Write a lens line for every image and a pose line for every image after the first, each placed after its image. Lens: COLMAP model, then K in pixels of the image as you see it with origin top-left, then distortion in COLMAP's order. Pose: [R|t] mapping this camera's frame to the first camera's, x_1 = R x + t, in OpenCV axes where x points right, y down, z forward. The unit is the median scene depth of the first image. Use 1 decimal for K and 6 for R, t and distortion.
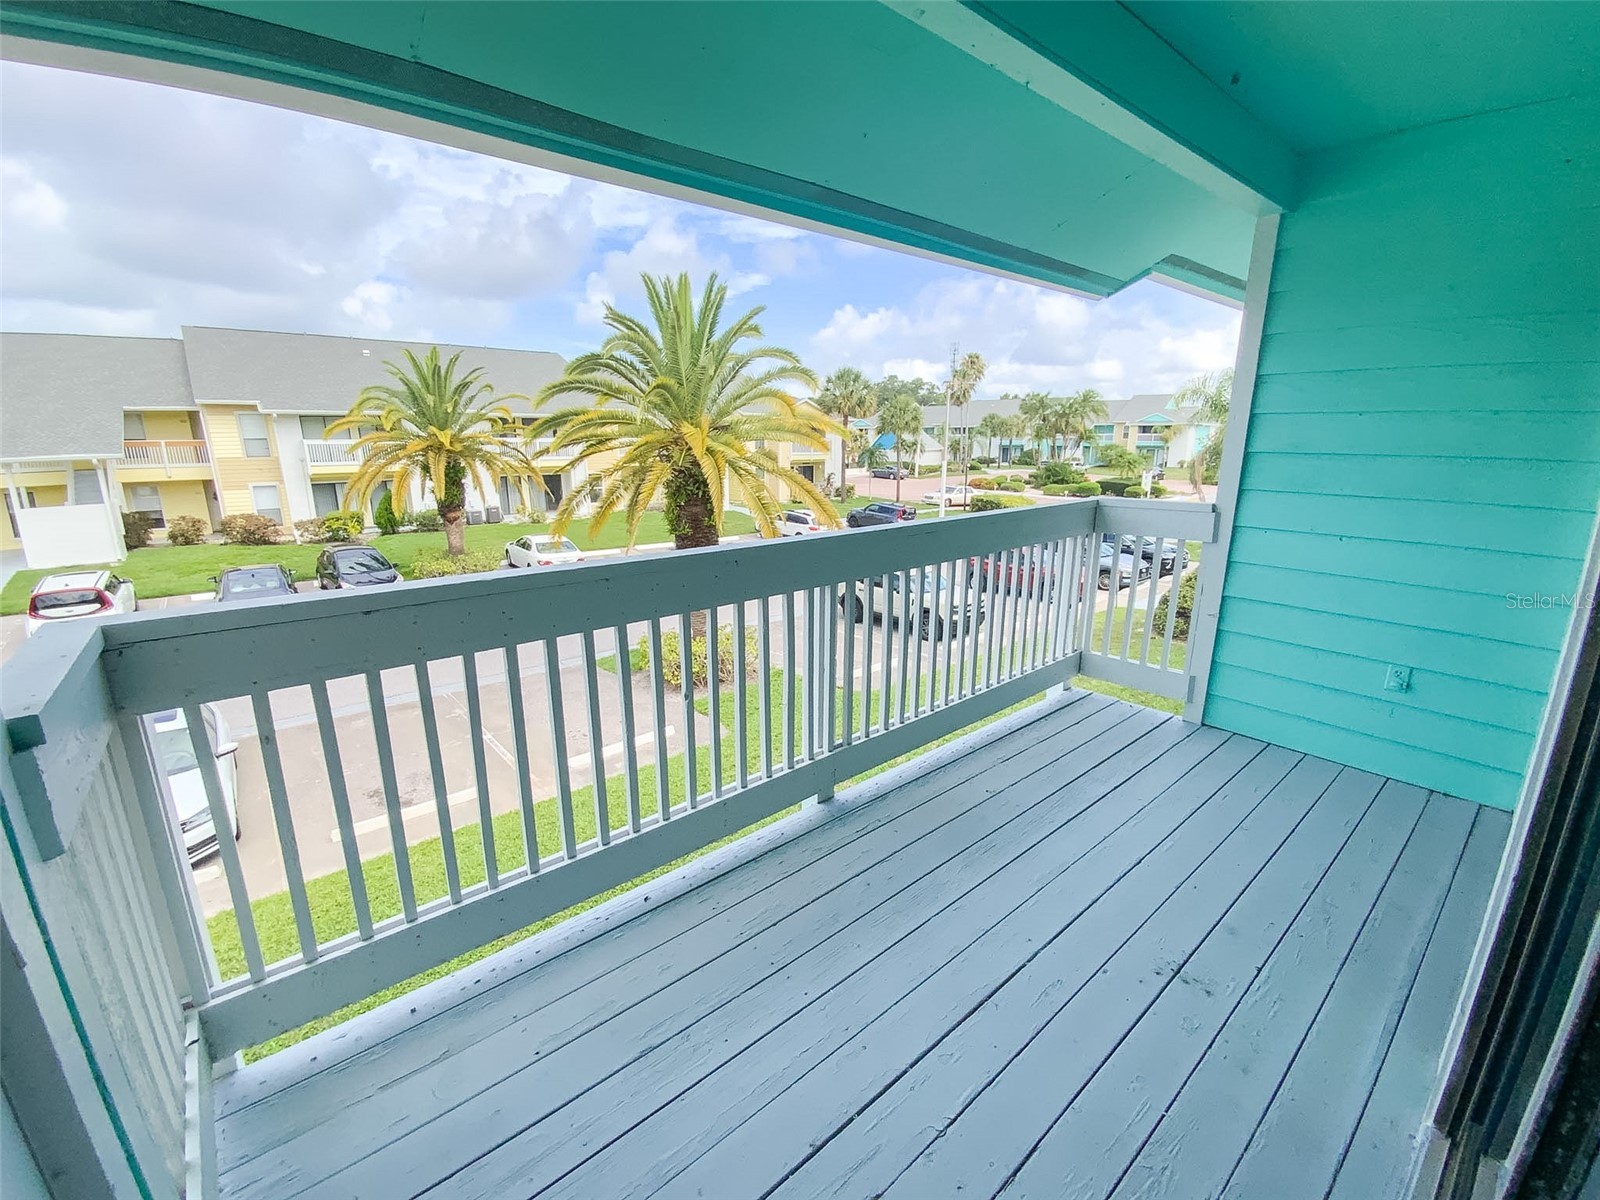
lens RADIAL K [[673.2, 0, 806.6], [0, 673.2, 599.7], [0, 0, 1]] dist [0.023928, -0.019691]
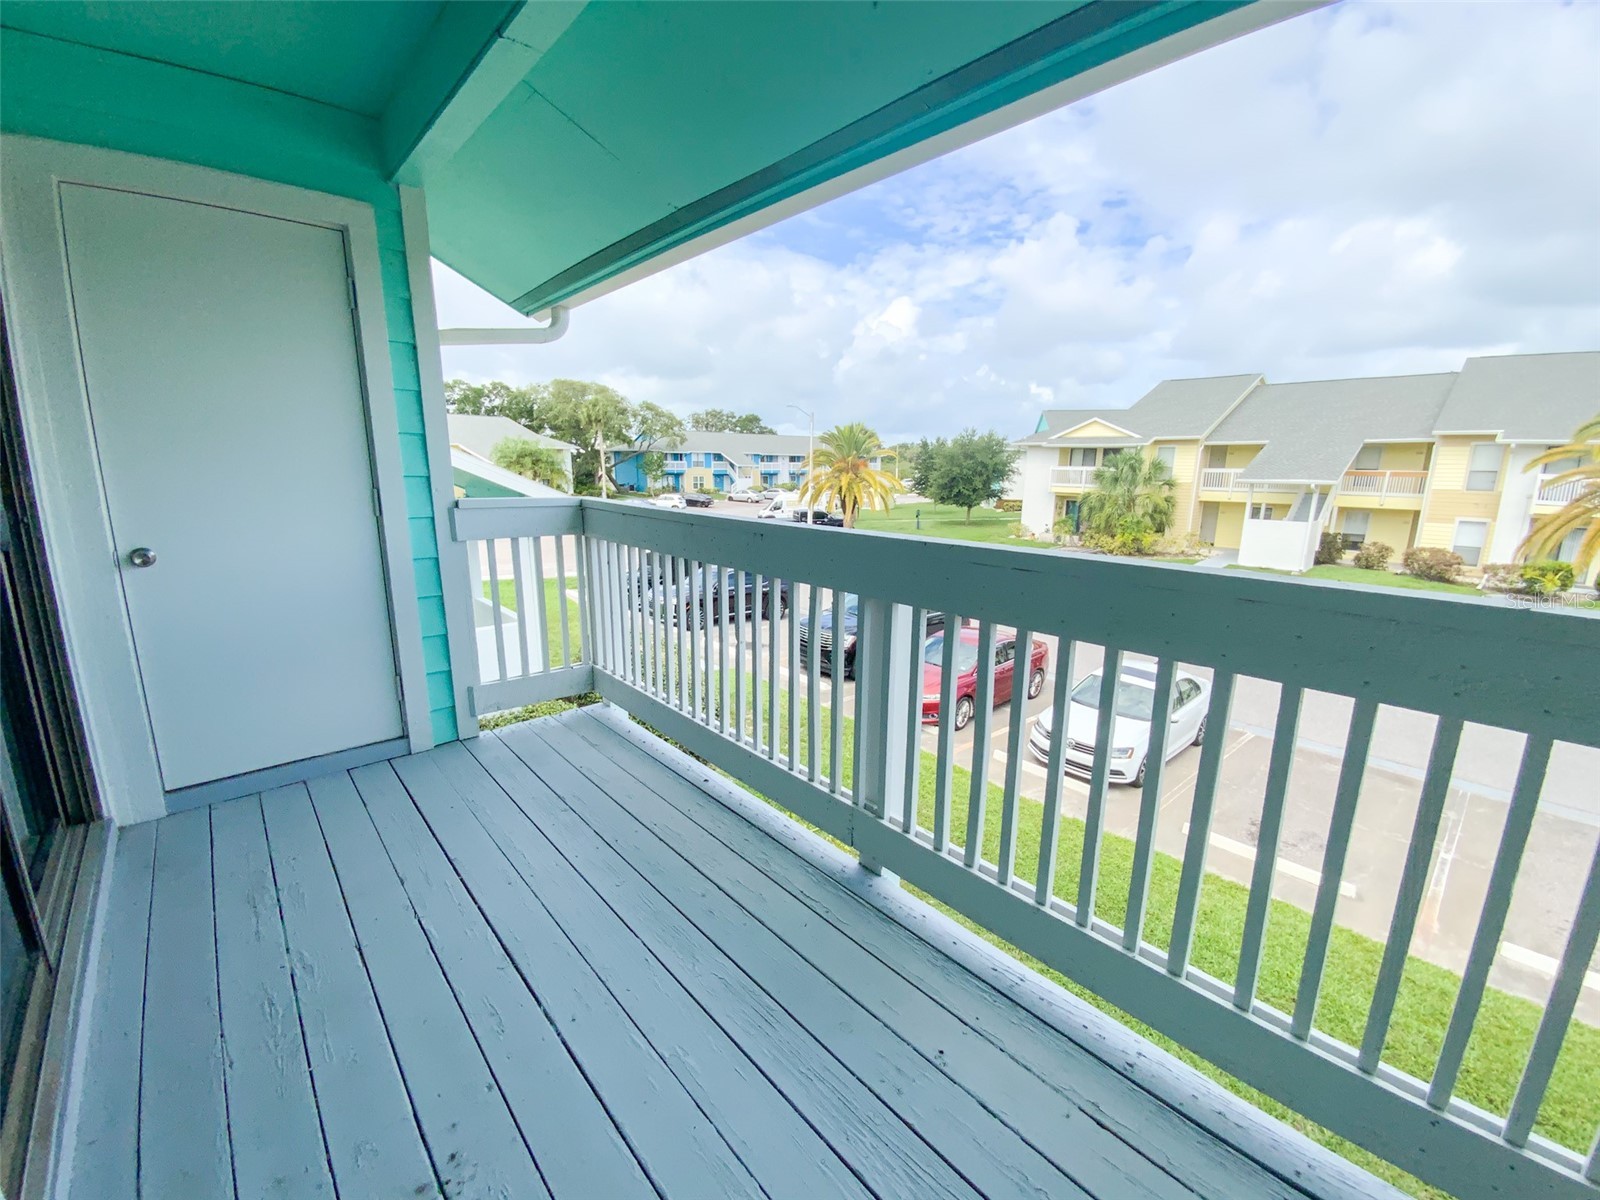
lens RADIAL K [[648.9, 0, 800.0], [0, 648.9, 600.0], [0, 0, 1]] dist [0.035300, -0.026049]
pose [[0.015926, 0.202006, -0.979255, 0.120499], [-0.244313, 0.950479, 0.192097, -0.022893], [0.969566, 0.236185, 0.064490, 0.132203]]
